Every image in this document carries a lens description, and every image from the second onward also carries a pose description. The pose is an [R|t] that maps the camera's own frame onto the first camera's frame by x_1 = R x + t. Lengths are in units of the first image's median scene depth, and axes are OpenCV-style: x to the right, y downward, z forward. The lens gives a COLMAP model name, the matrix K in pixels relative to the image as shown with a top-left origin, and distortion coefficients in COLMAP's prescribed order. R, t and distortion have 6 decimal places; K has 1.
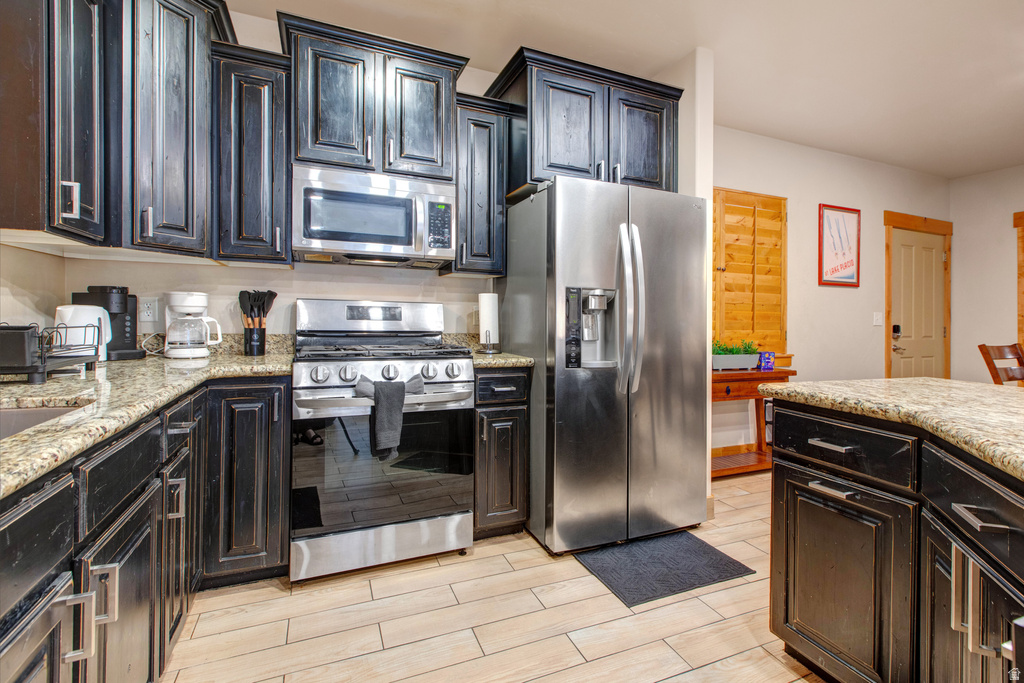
lens RADIAL K [[492.7, 0, 544.7], [0, 492.7, 312.4], [0, 0, 1]] dist [0.000209, -0.000255]
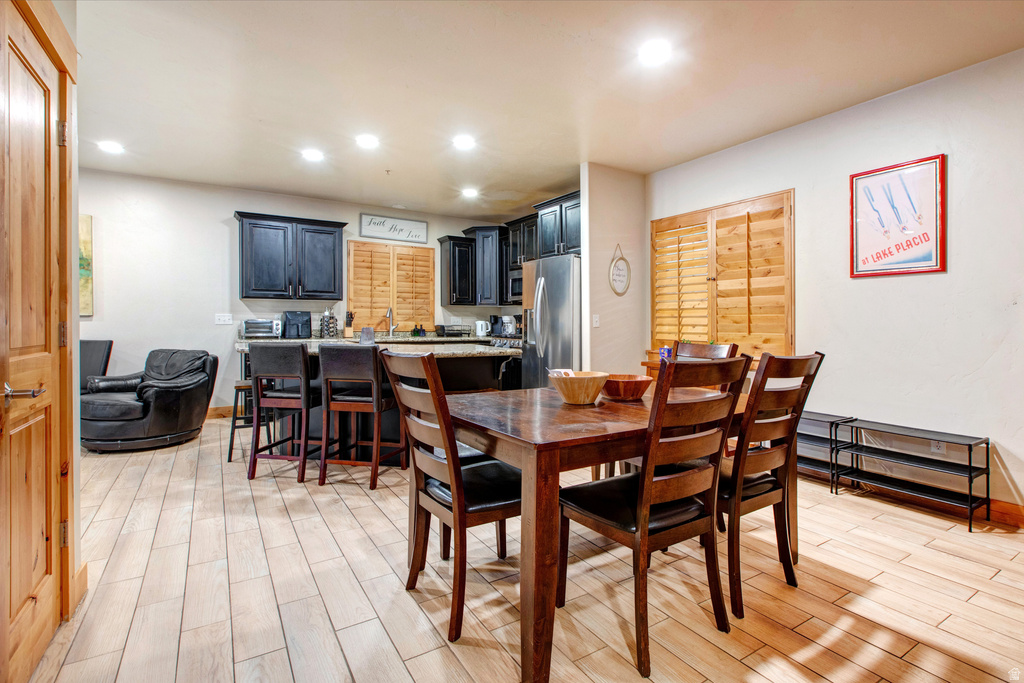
lens RADIAL K [[495.9, 0, 533.3], [0, 495.9, 327.4], [0, 0, 1]] dist [0.003272, -0.002655]
pose [[0.133924, -0.005305, -0.990977, 2.039799], [0.005753, 0.999973, -0.004576, 0.038713], [0.990975, -0.005088, 0.133951, 0.618483]]
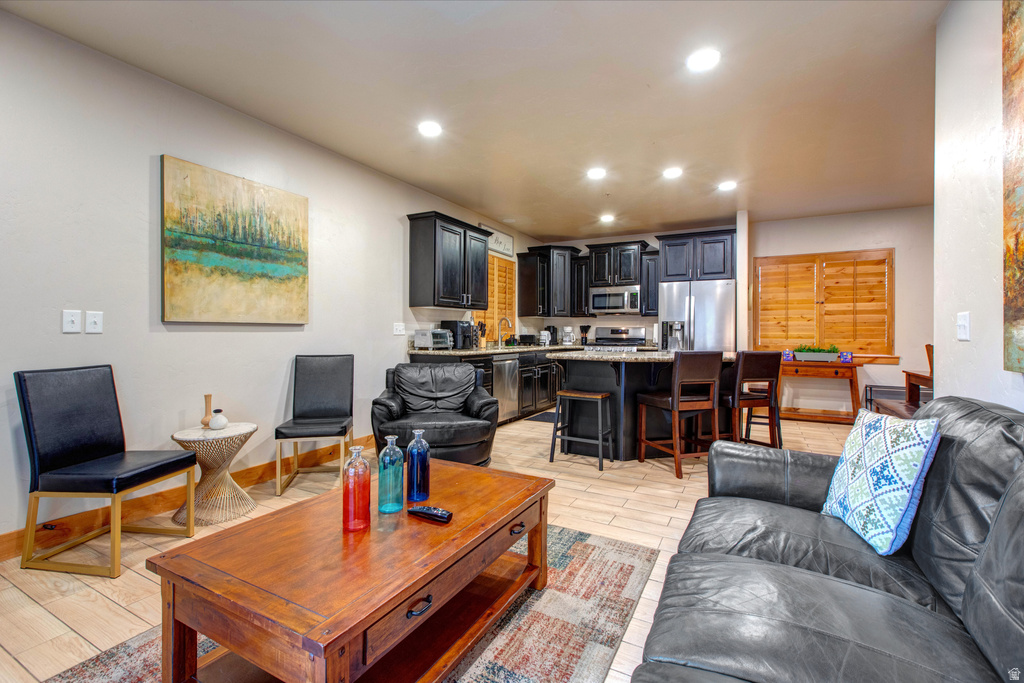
lens RADIAL K [[462.7, 0, 491.6], [0, 462.7, 329.7], [0, 0, 1]] dist [-0.005340, 0.002565]
pose [[0.576416, -0.020268, -0.816905, 1.402840], [0.012578, 0.999794, -0.015930, 0.021881], [0.817060, -0.001092, 0.576552, -1.142027]]
